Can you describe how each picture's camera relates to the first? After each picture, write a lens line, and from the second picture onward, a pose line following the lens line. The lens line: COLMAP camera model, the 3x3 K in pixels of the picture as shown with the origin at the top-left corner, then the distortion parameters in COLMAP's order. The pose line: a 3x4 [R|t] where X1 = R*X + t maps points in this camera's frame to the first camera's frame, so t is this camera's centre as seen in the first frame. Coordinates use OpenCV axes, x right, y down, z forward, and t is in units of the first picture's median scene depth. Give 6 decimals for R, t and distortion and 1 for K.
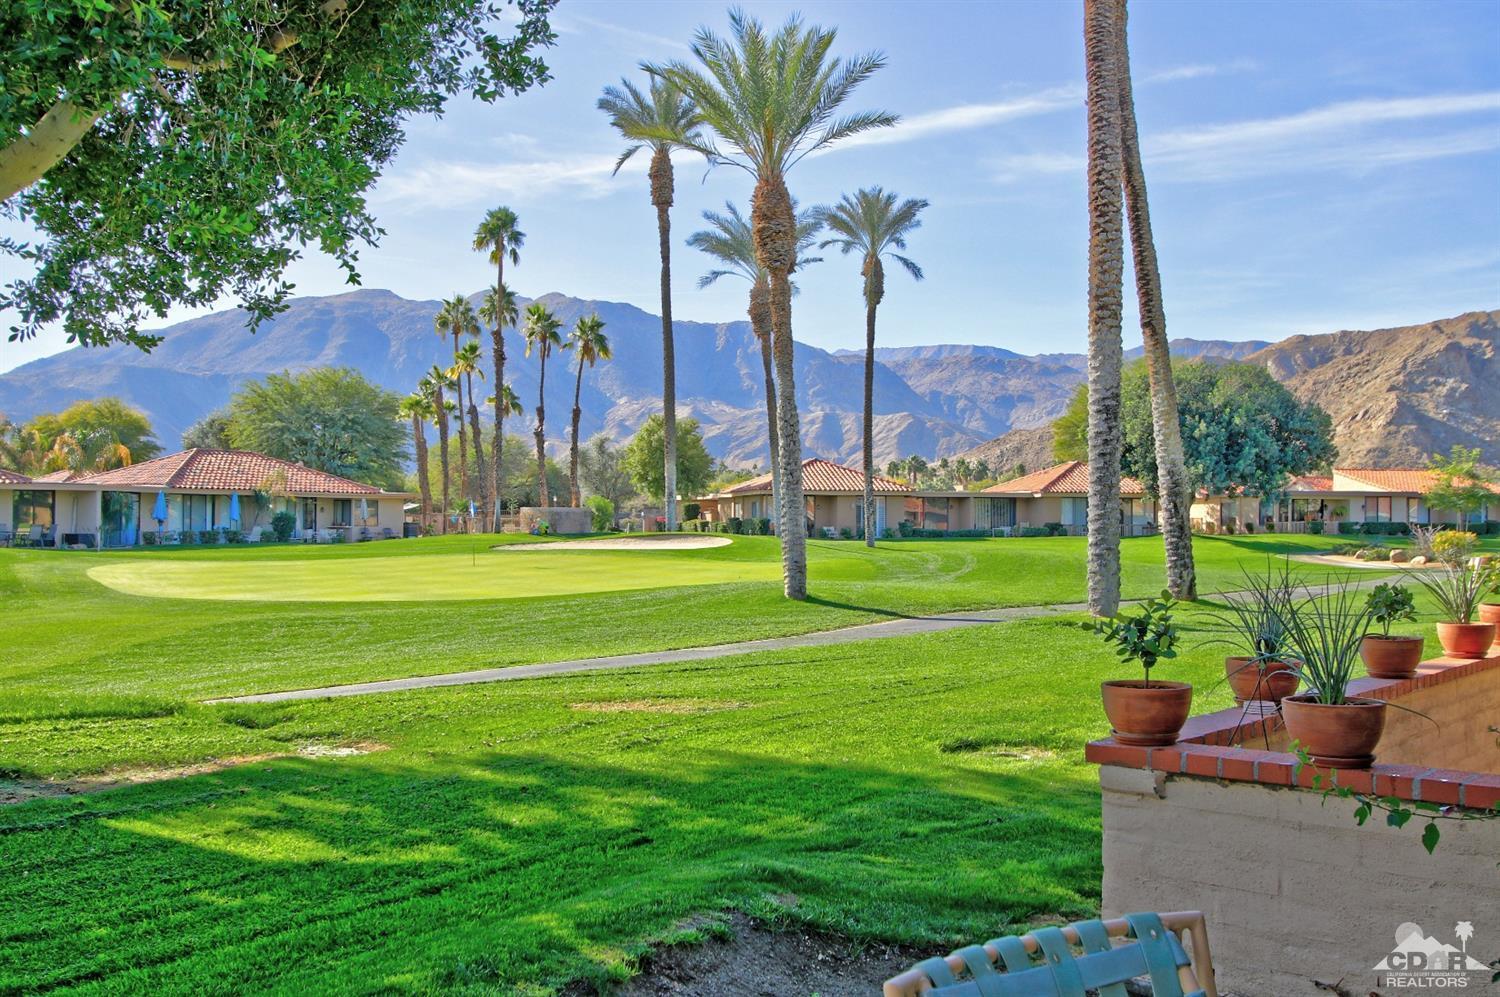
lens RADIAL K [[1435.4, 0, 727.8], [0, 1435.4, 518.6], [0, 0, 1]] dist [0.006413, -0.000608]
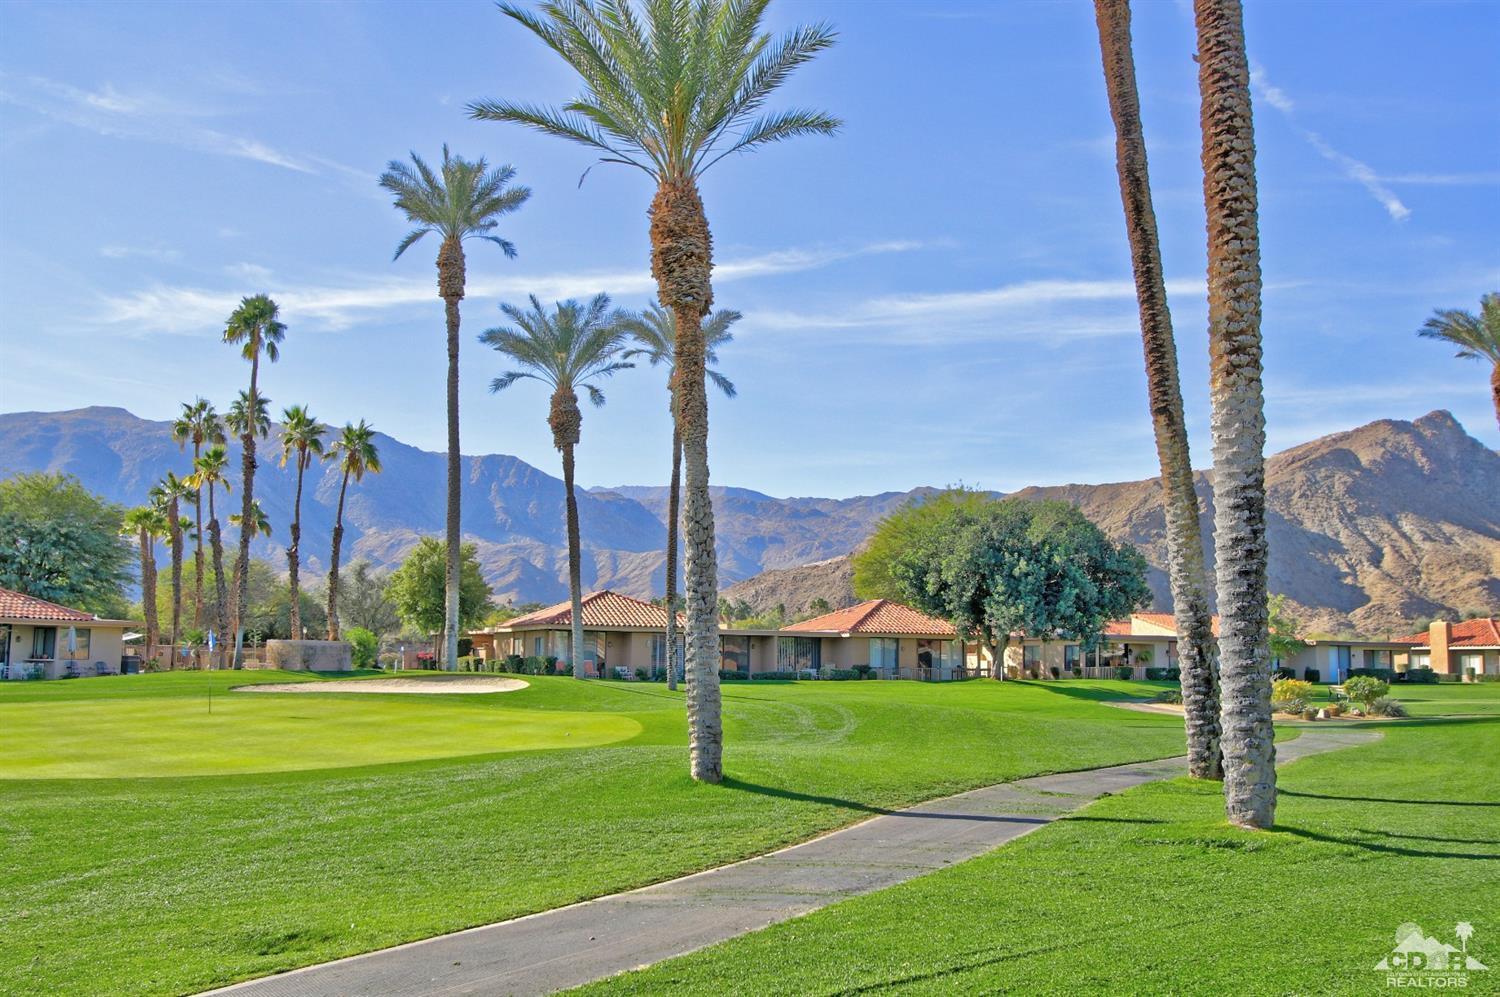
lens RADIAL K [[1435.4, 0, 727.8], [0, 1435.4, 518.6], [0, 0, 1]] dist [0.006413, -0.000608]
pose [[0.985099, 0.029272, 0.169482, -0.020326], [-0.013027, 0.995279, -0.096182, -0.000935], [-0.171497, 0.092540, 0.980829, 0.102687]]
